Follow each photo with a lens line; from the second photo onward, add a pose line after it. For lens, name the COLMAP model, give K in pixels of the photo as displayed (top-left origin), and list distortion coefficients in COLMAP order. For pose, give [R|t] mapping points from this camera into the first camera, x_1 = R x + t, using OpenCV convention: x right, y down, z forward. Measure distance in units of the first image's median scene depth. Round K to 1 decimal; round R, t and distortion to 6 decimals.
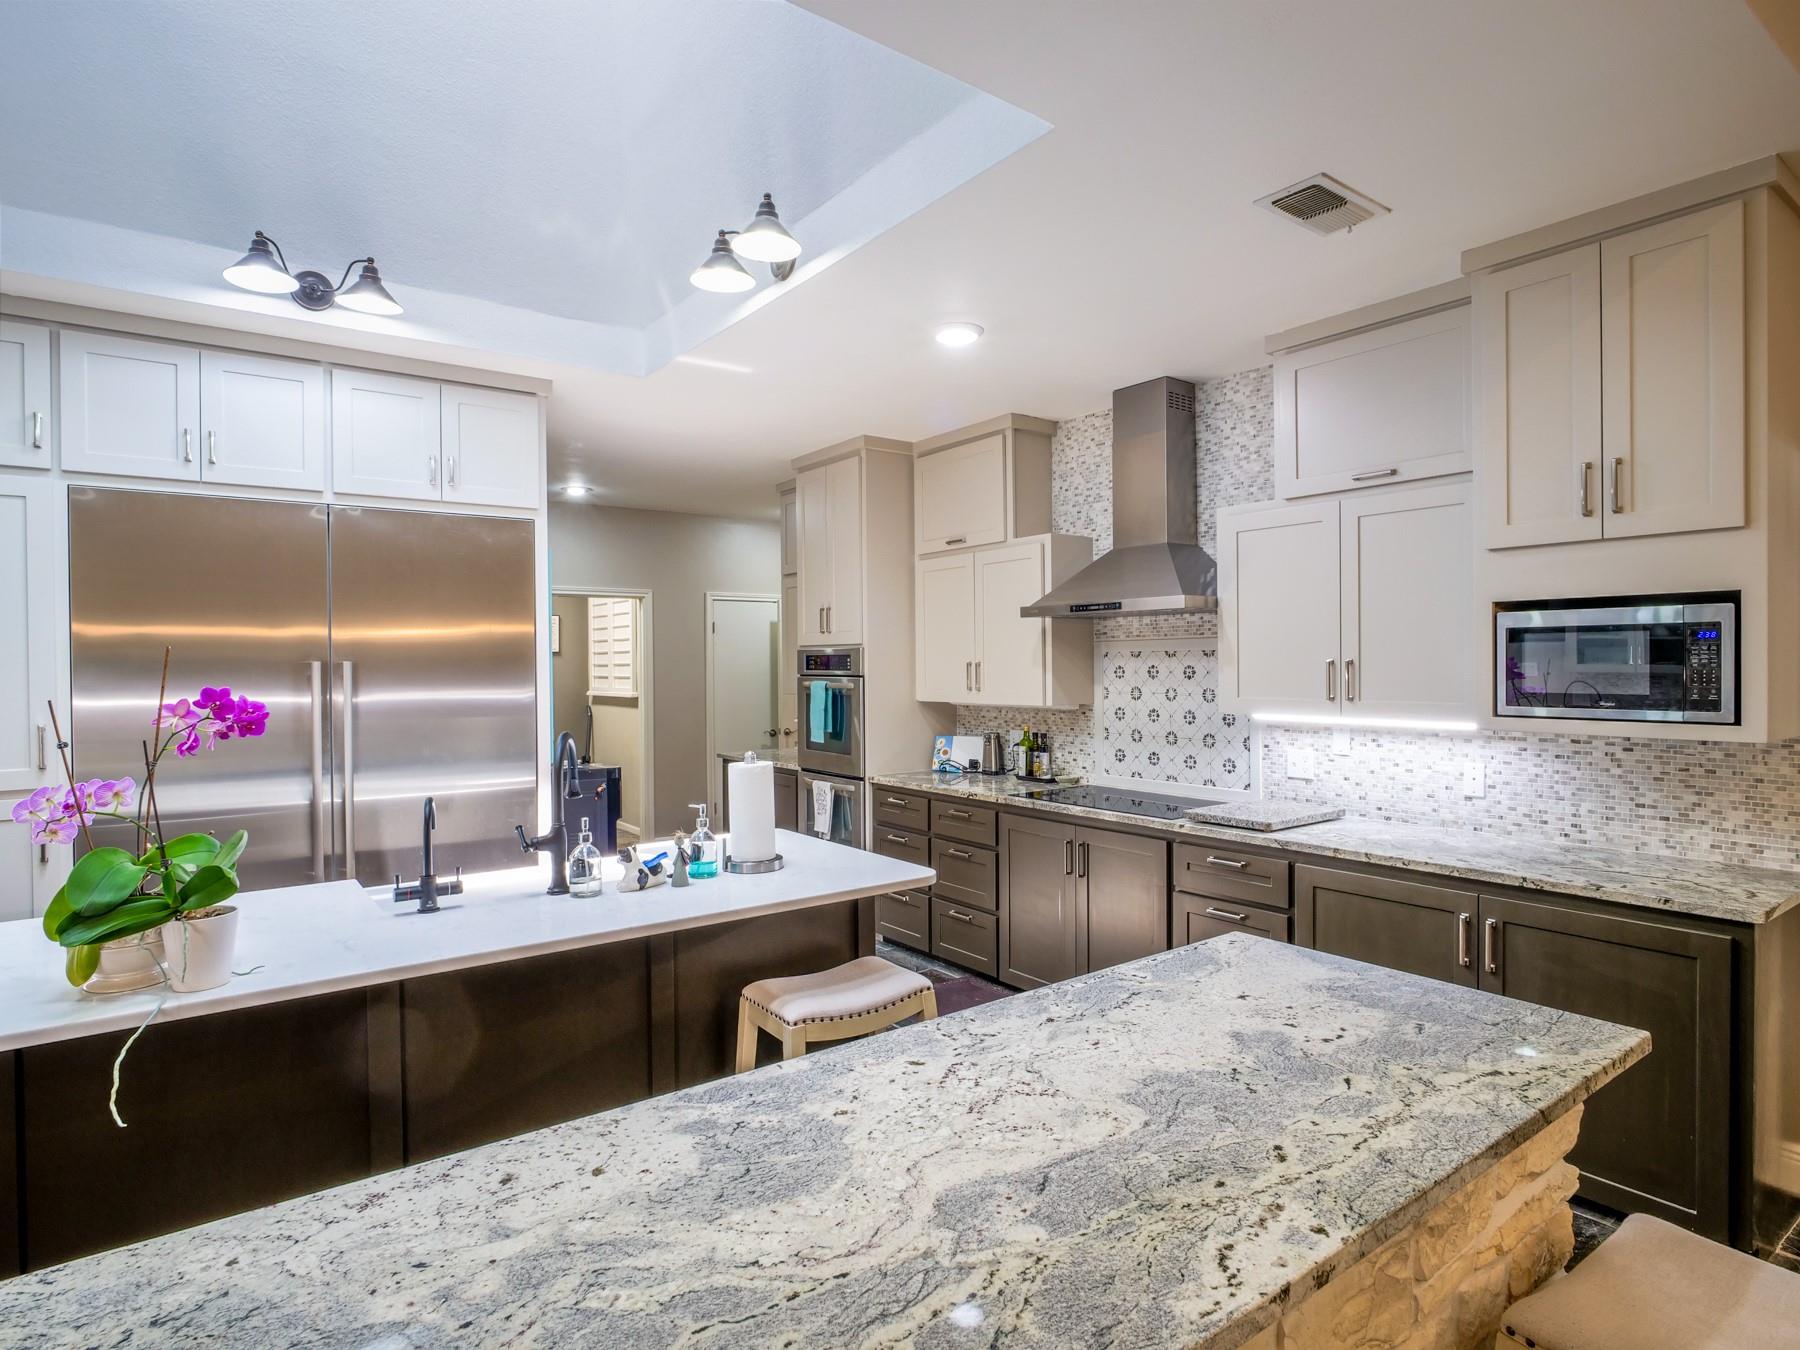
lens RADIAL K [[980.0, 0, 893.4], [0, 980.0, 670.2], [0, 0, 1]] dist [-0.014006, 0.004245]
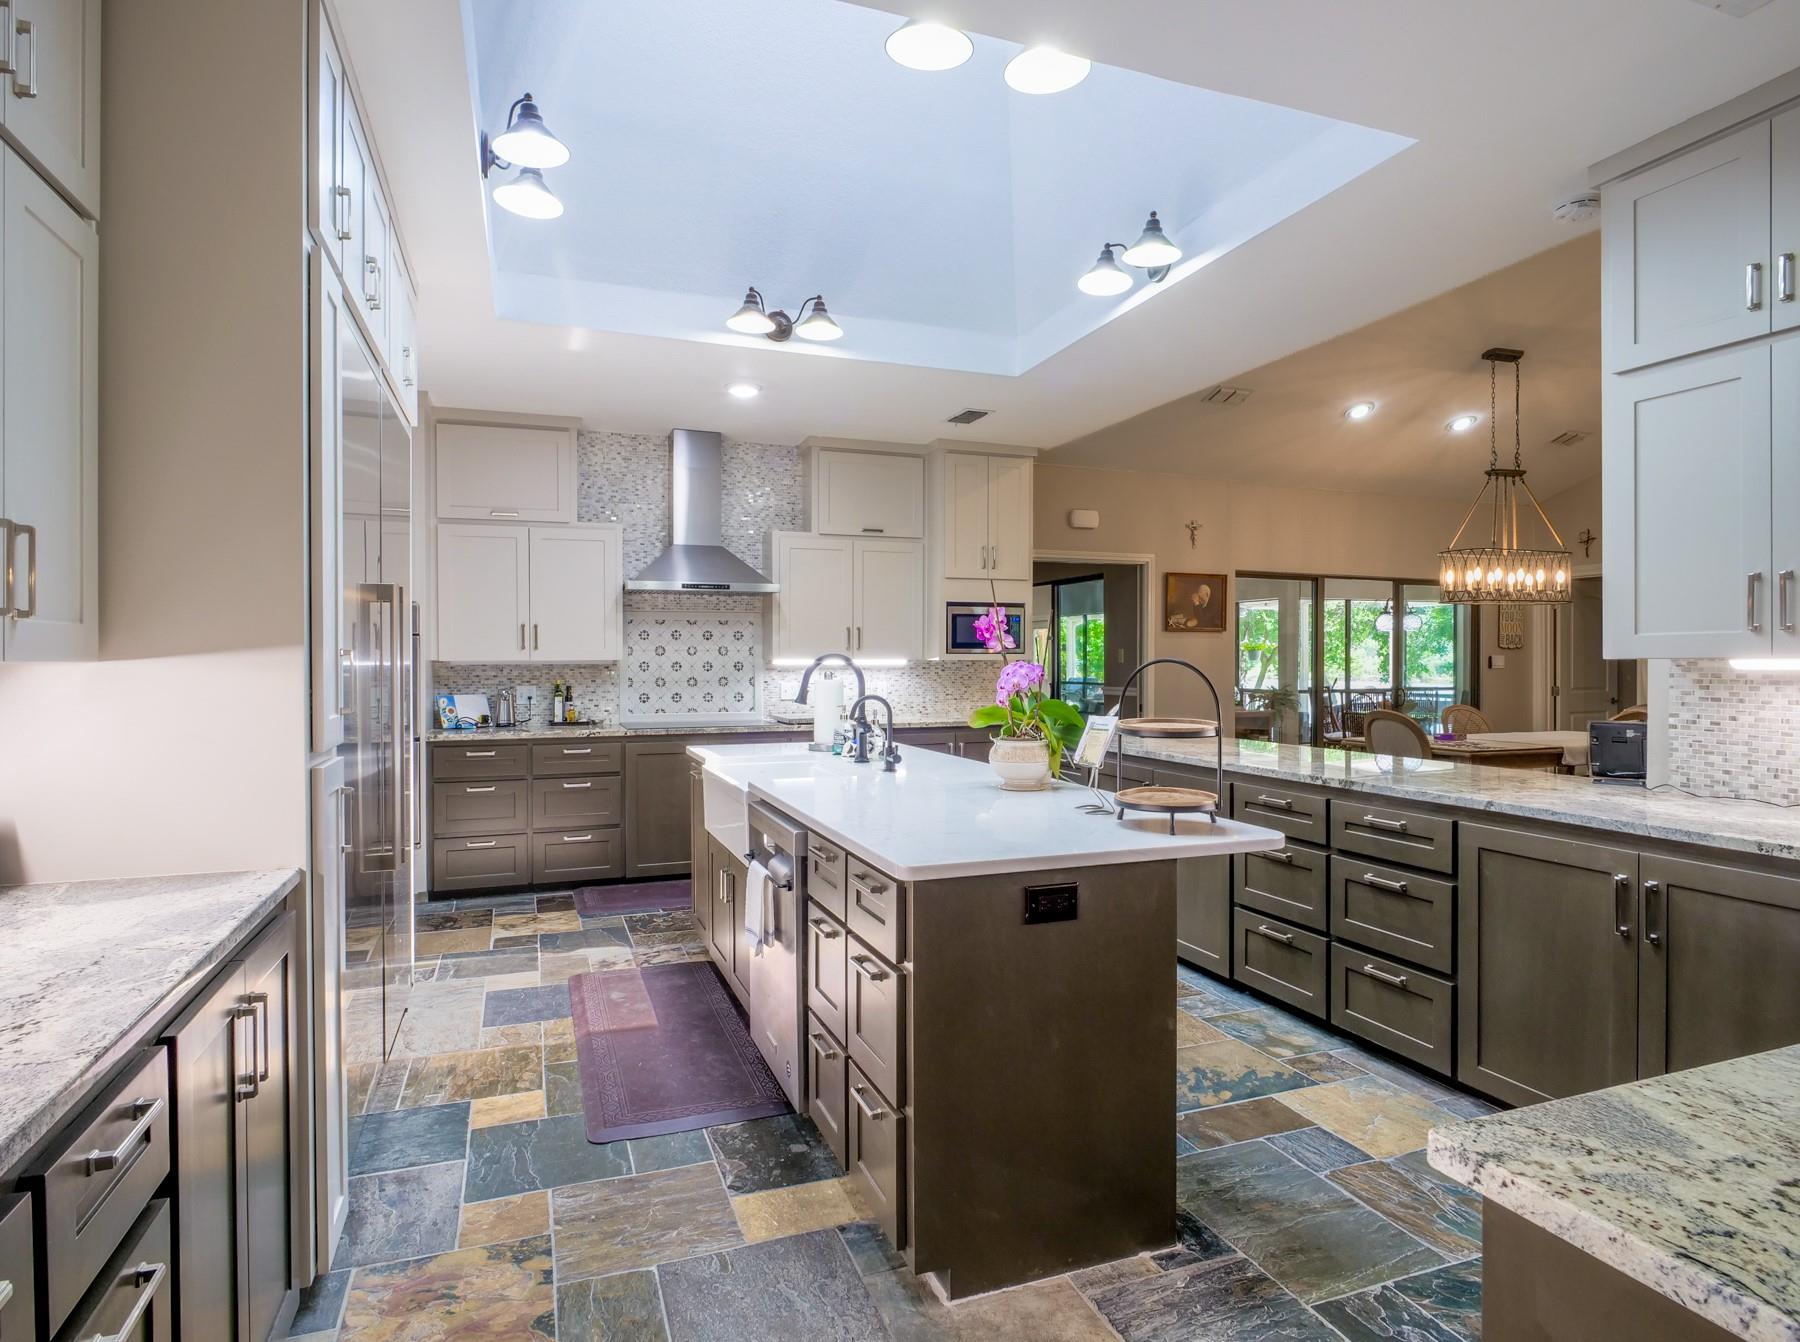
lens RADIAL K [[1007.5, 0, 894.8], [0, 1007.5, 663.0], [0, 0, 1]] dist [-0.003304, -0.000082]
pose [[0.276884, 0.001392, 0.960902, -1.045126], [0.005898, 0.999978, -0.003148, 0.048796], [-0.960885, 0.006539, 0.276870, 0.315679]]
